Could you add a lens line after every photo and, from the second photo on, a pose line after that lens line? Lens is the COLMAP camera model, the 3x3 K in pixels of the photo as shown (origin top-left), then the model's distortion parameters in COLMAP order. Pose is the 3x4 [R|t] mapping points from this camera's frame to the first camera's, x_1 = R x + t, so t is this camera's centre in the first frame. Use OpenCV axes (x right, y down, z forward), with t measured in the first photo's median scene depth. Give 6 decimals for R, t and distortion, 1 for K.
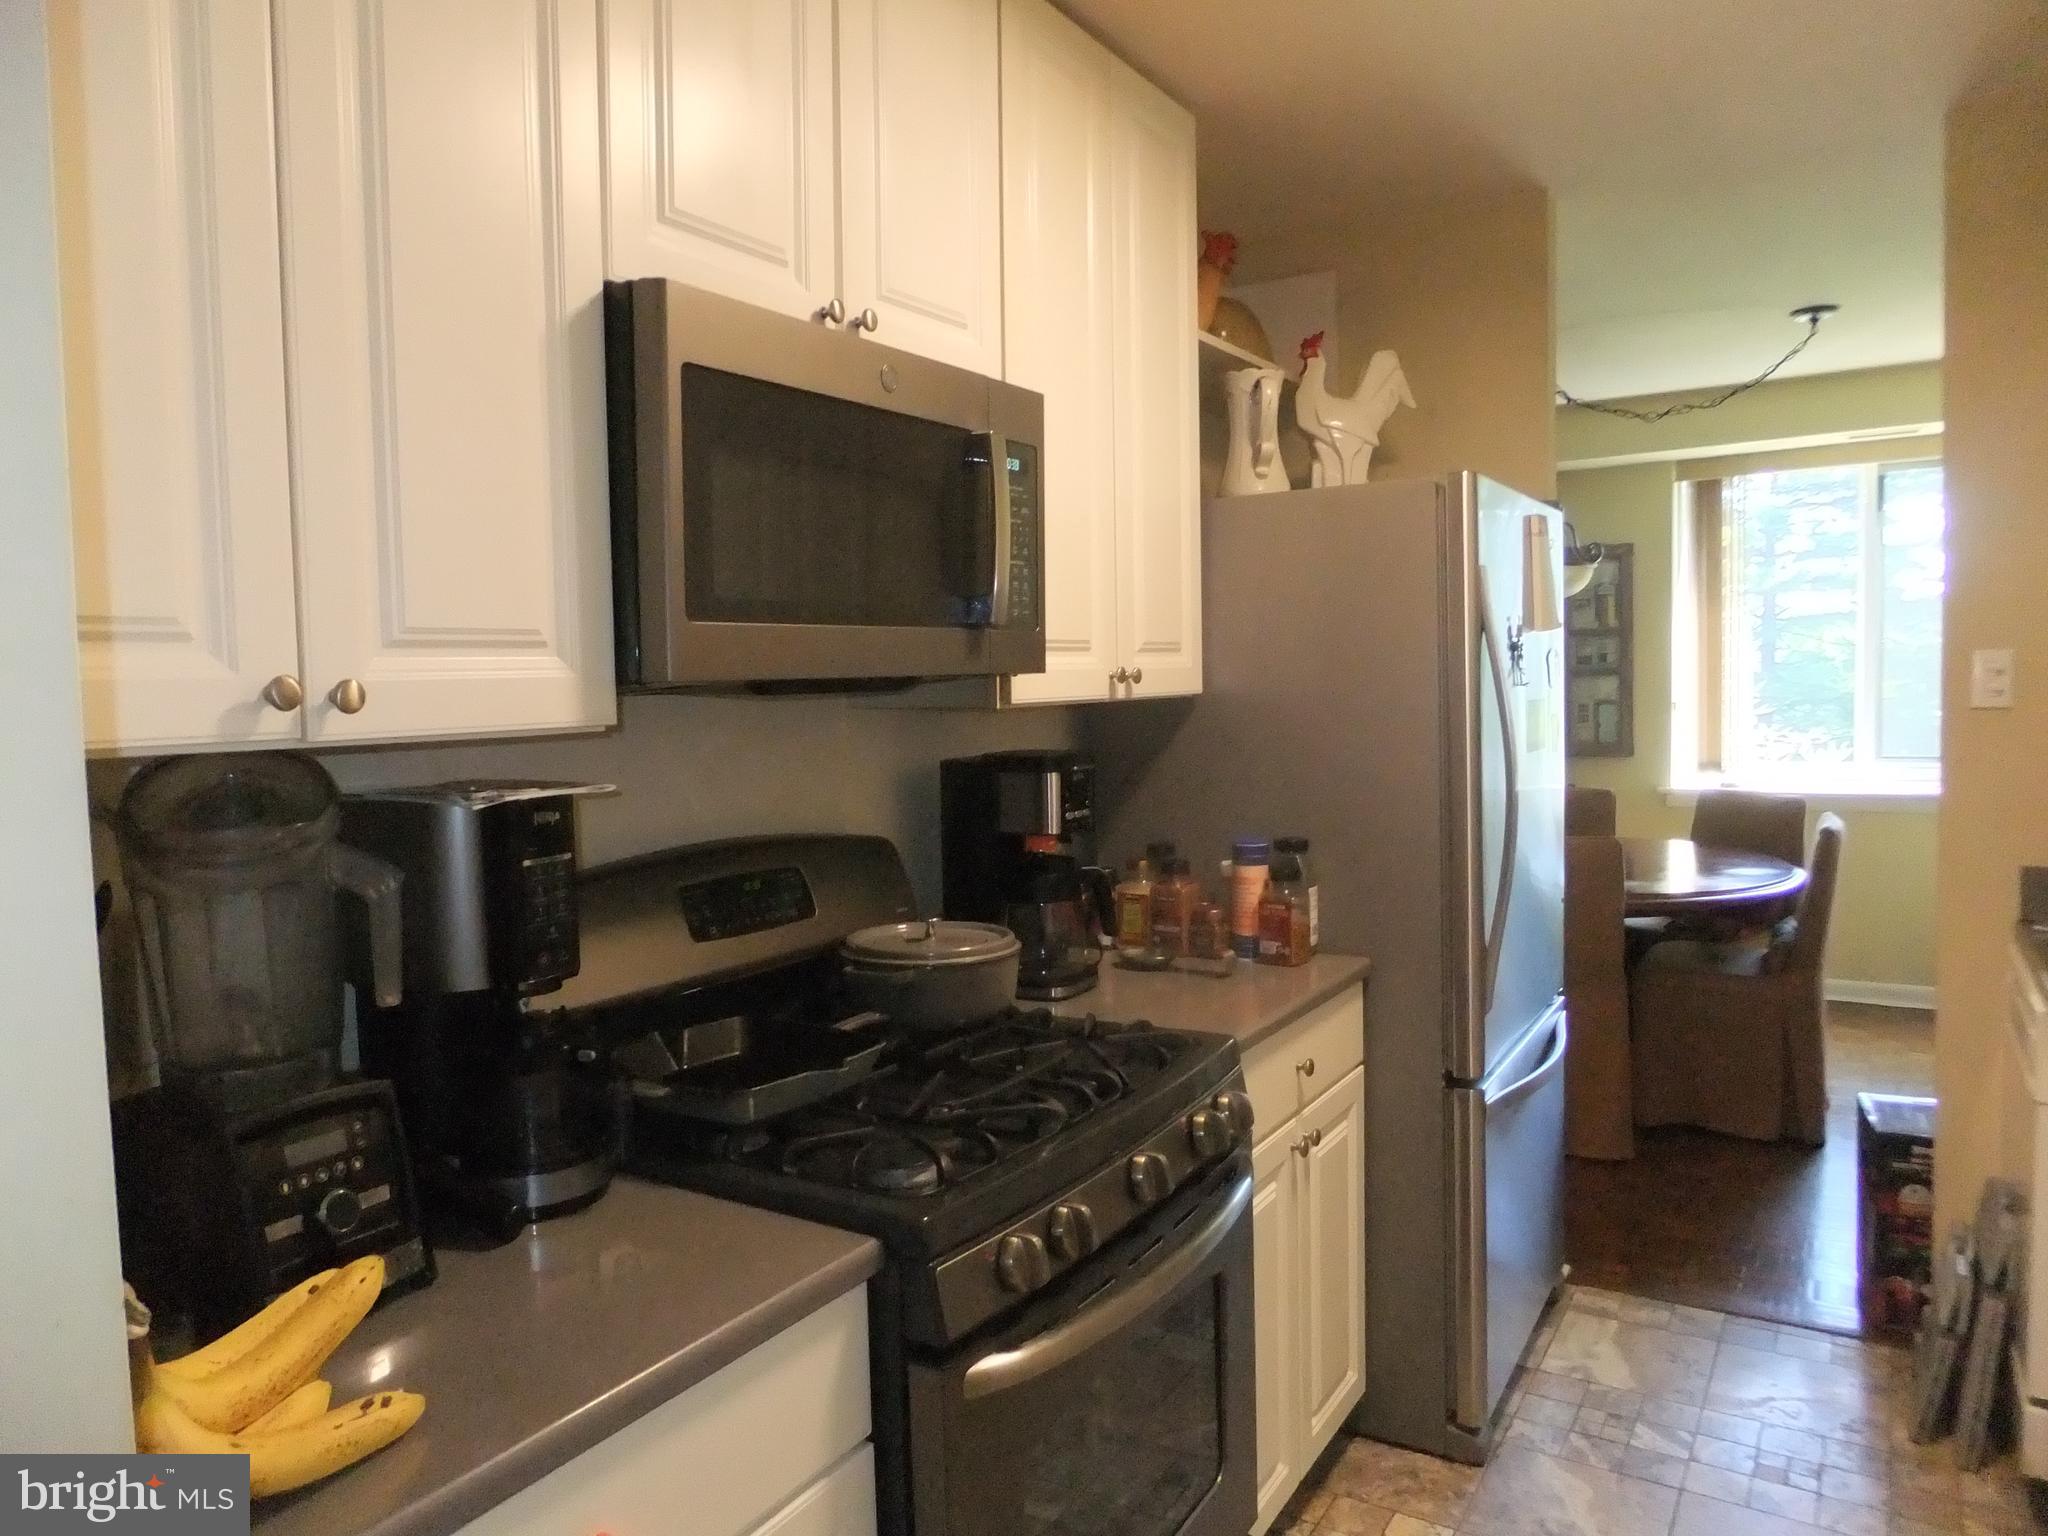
lens RADIAL K [[1376.1, 0, 1014.2], [0, 1376.1, 753.0], [0, 0, 1]] dist [-0.026480, 0.031266]
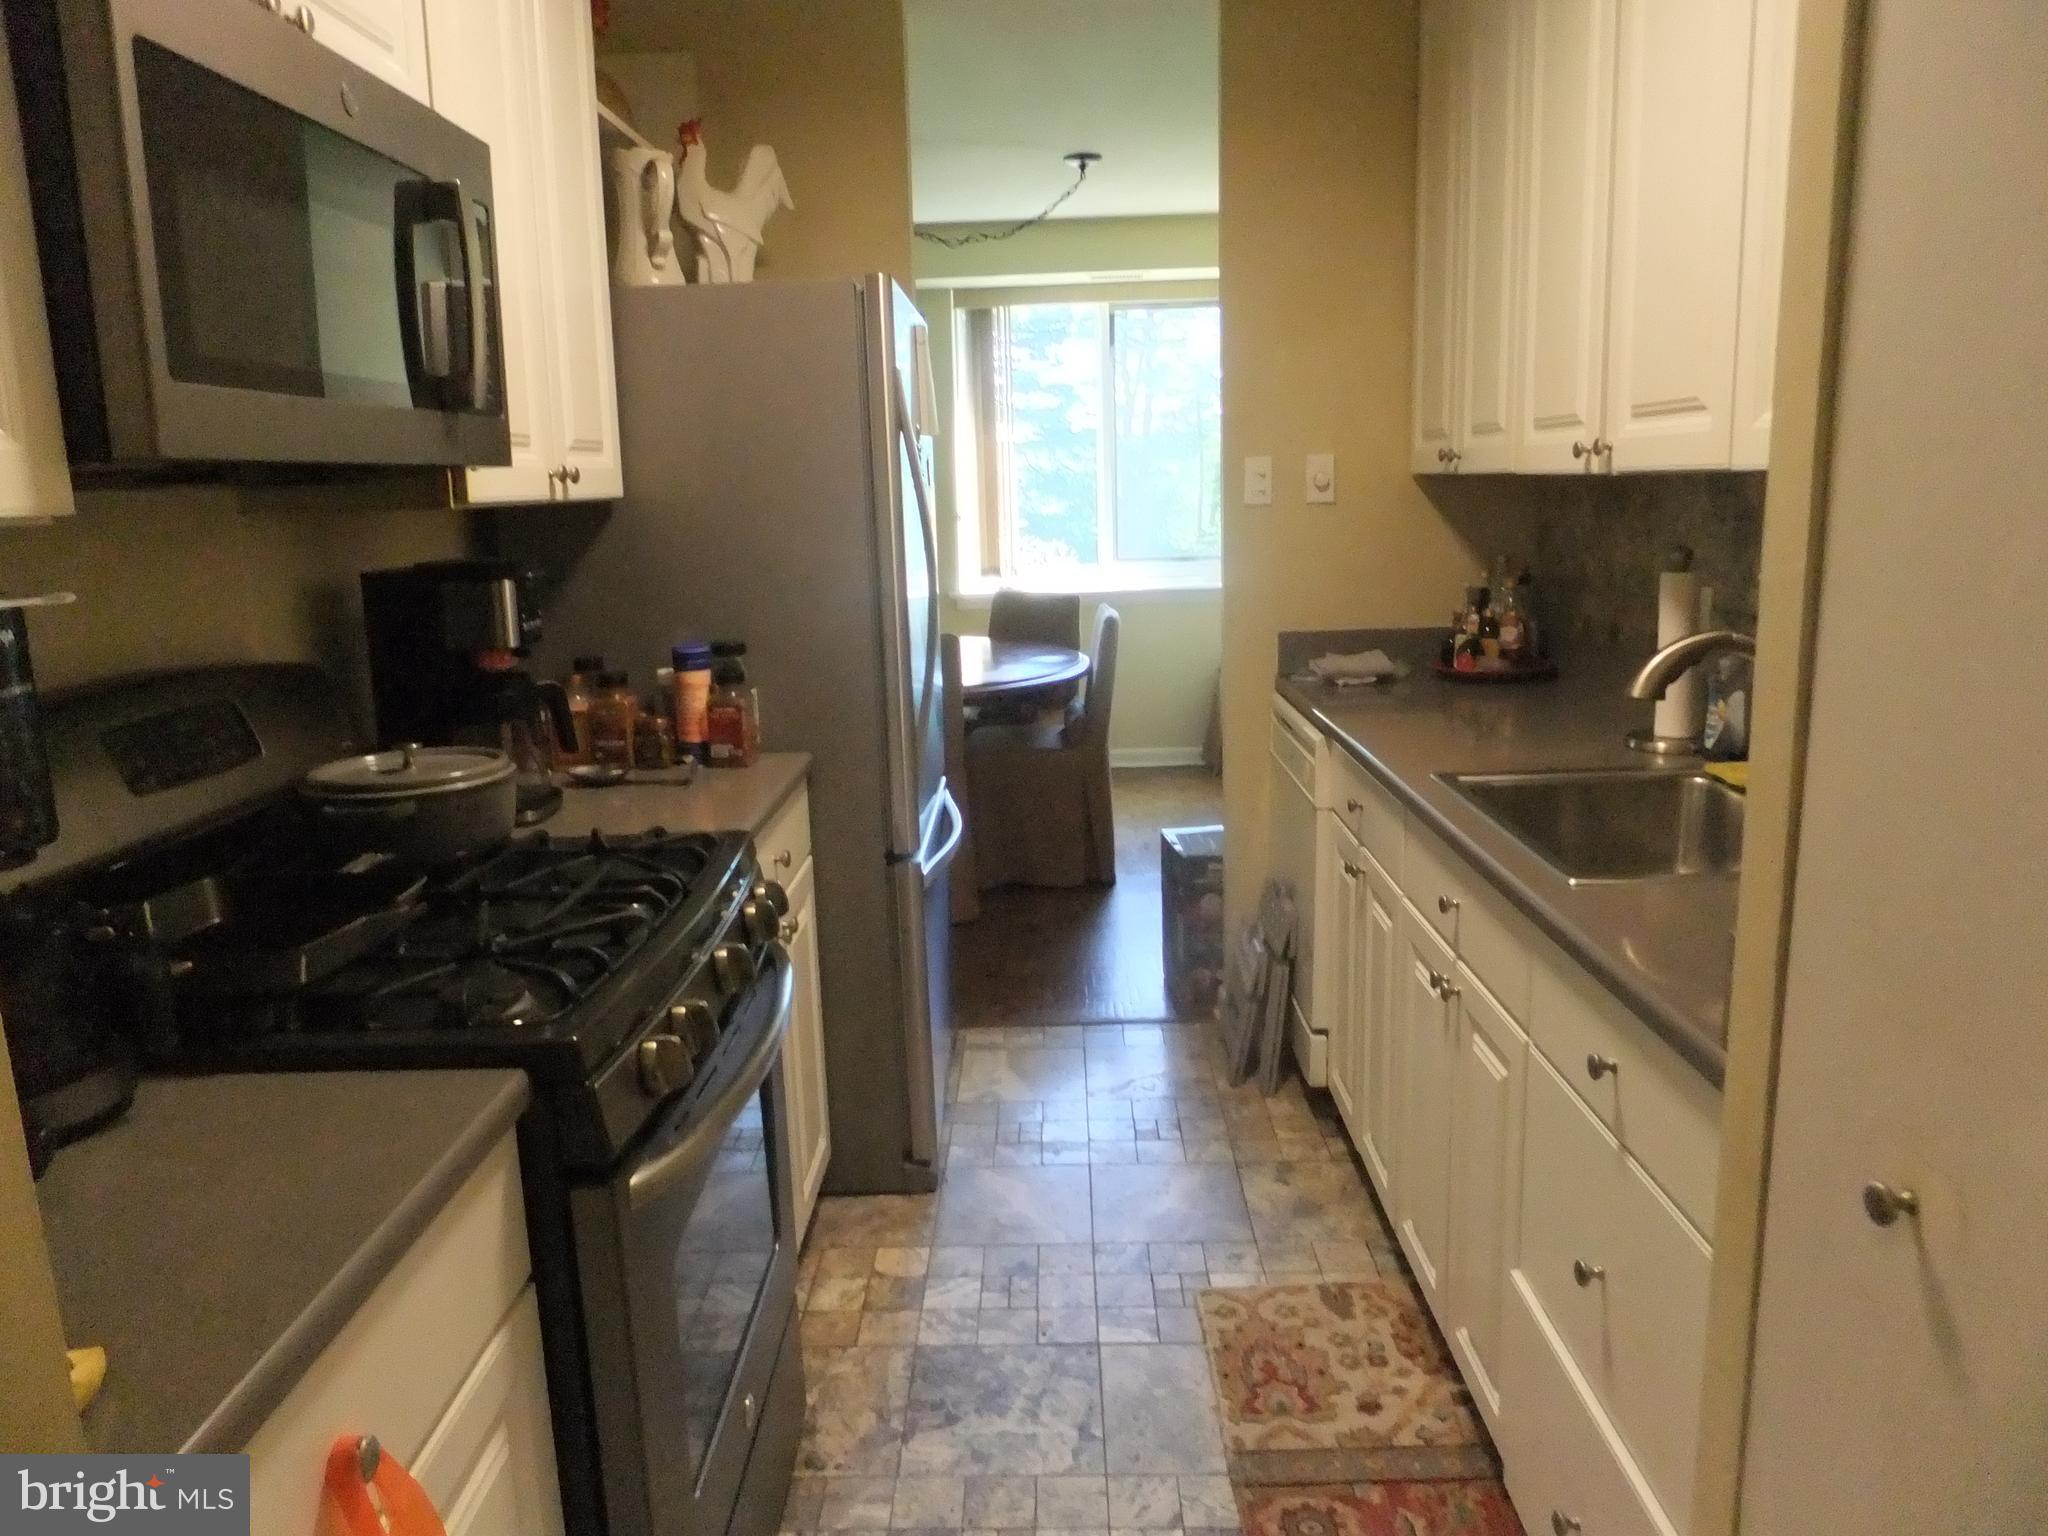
lens RADIAL K [[1387.9, 0, 1017.6], [0, 1387.9, 738.2], [0, 0, 1]] dist [-0.033993, 0.047632]
pose [[0.857743, -0.093354, 0.505531, -0.123477], [0.035937, 0.991856, 0.122186, 0.014689], [-0.512821, -0.086637, 0.854113, 0.025457]]
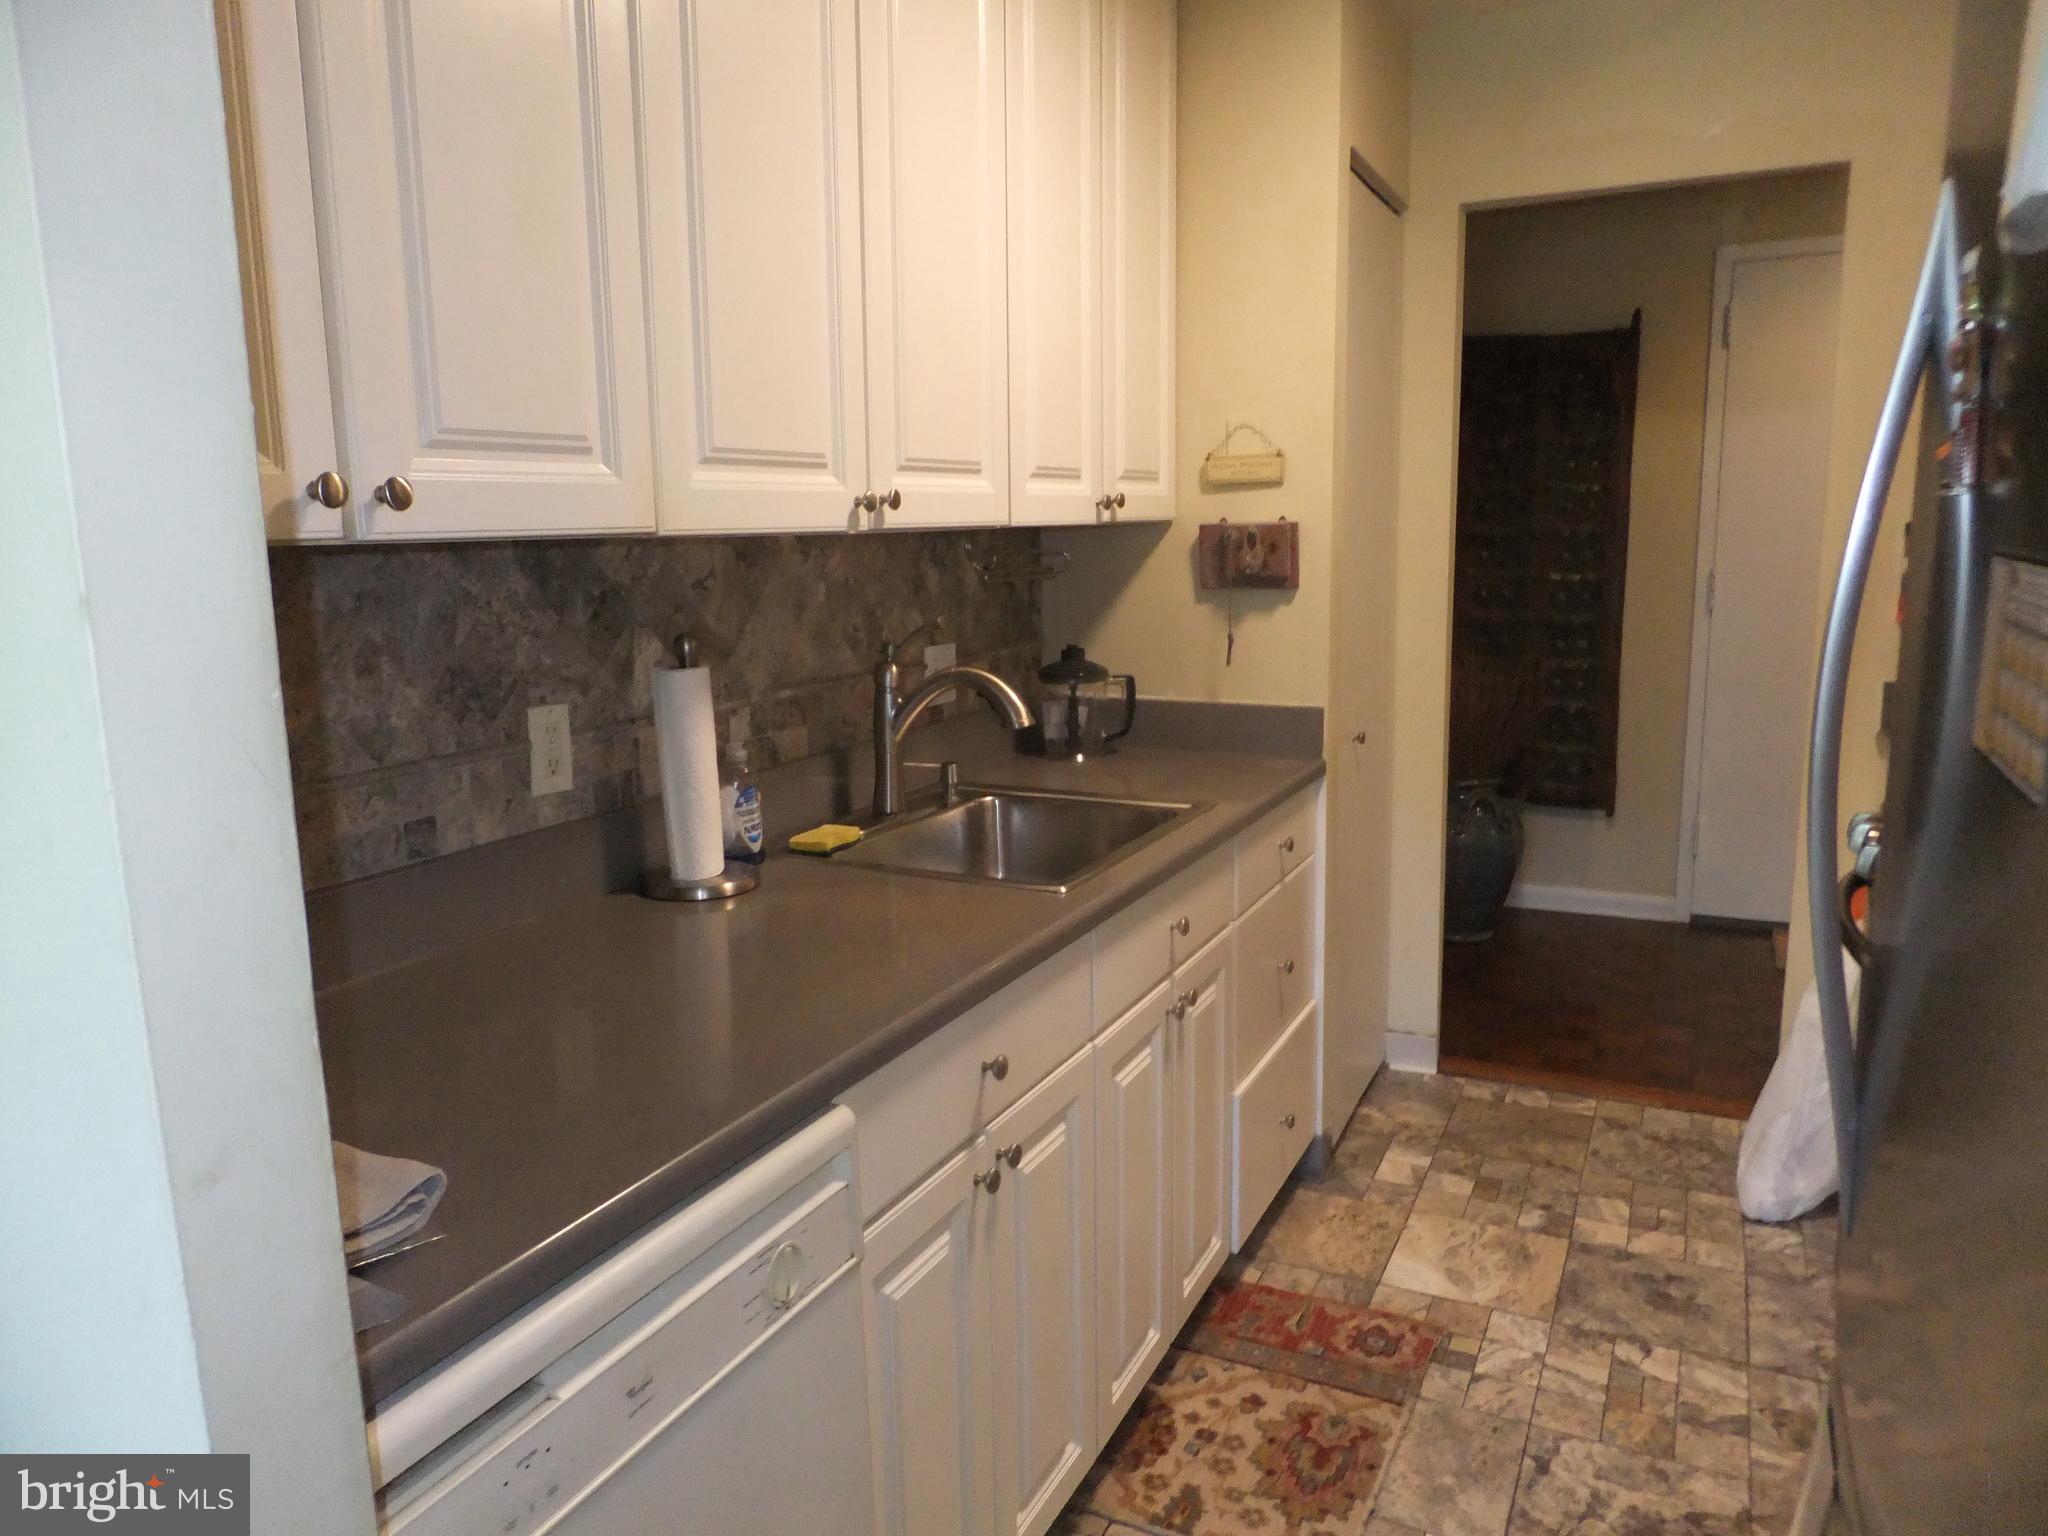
lens RADIAL K [[1355.1, 0, 1007.2], [0, 1355.1, 750.9], [0, 0, 1]] dist [-0.044624, 0.037800]
pose [[-0.995985, 0.062785, -0.063811, 0.564989], [0.047389, 0.974532, 0.219186, -0.064423], [0.075947, 0.215282, -0.973594, 1.217917]]
